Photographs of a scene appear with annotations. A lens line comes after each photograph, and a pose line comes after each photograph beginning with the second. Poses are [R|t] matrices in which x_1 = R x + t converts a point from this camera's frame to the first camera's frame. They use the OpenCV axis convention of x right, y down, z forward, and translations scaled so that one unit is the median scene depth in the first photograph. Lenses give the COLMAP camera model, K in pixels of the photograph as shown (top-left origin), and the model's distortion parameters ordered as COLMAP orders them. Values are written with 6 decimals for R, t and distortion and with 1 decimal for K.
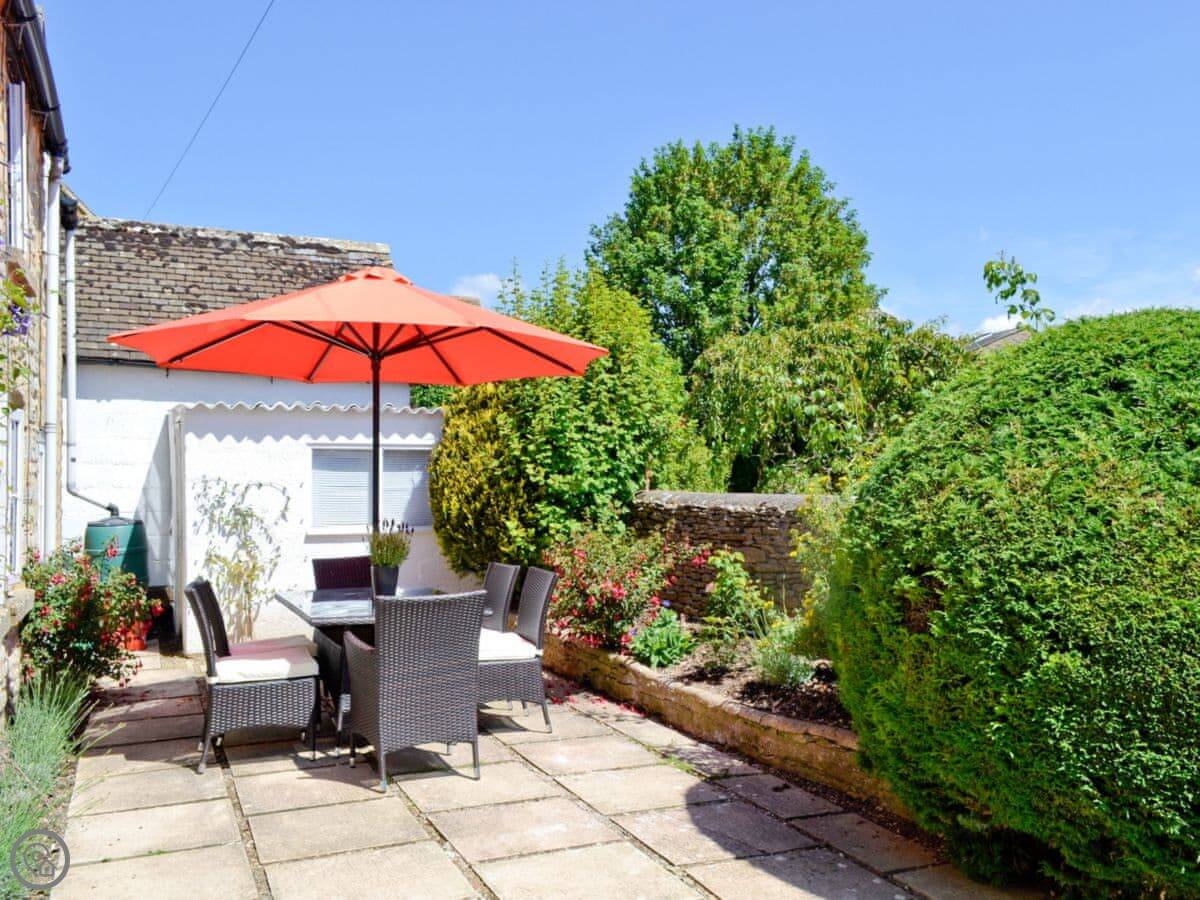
lens RADIAL K [[1054.0, 0, 600.9], [0, 1054.0, 469.1], [0, 0, 1]] dist [0.005453, 0.005792]
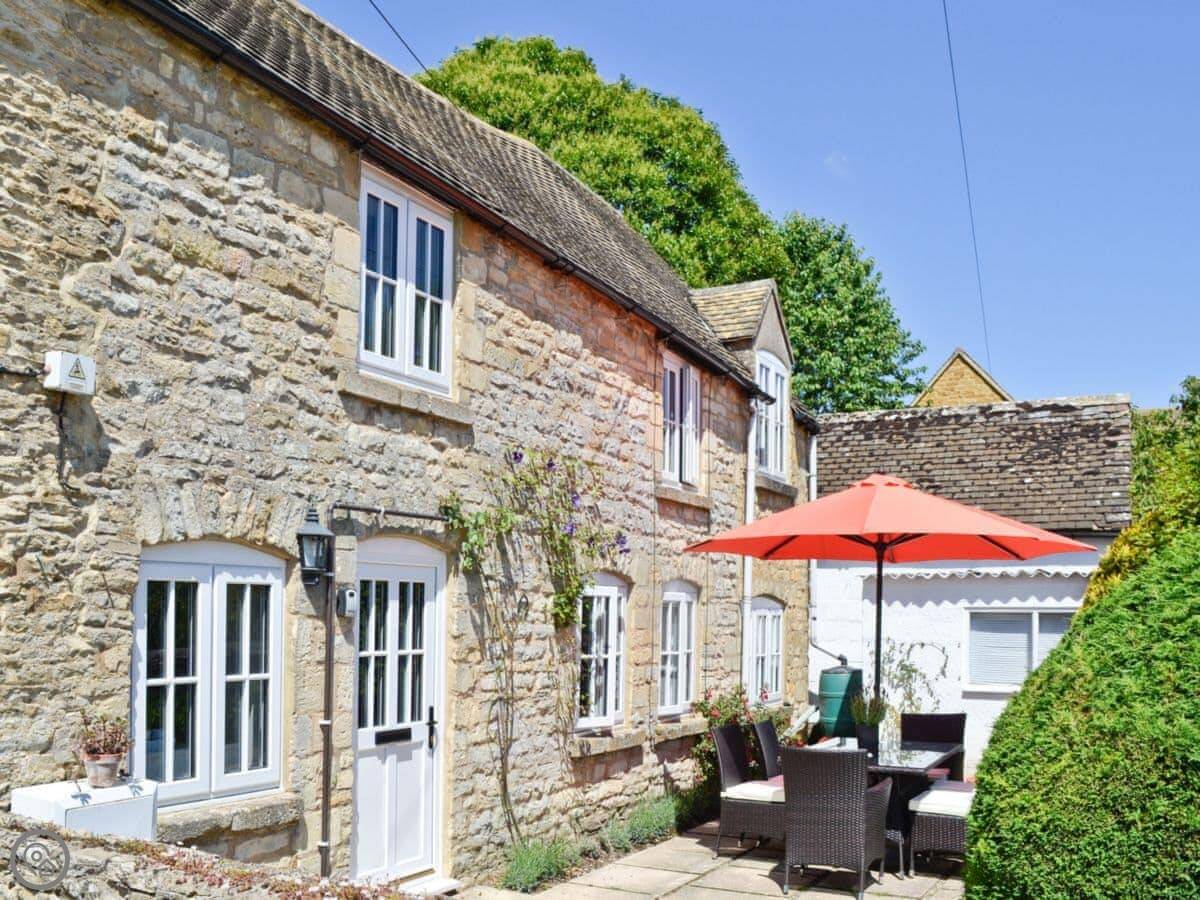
lens RADIAL K [[1181.4, 0, 600.0], [0, 1181.4, 450.0], [0, 0, 1]] dist [-0.007434, -0.016256]
pose [[0.619569, -0.097001, -0.778926, 0.388978], [0.003852, 0.992699, -0.120558, -0.033457], [0.784933, 0.071693, 0.615419, -0.068790]]
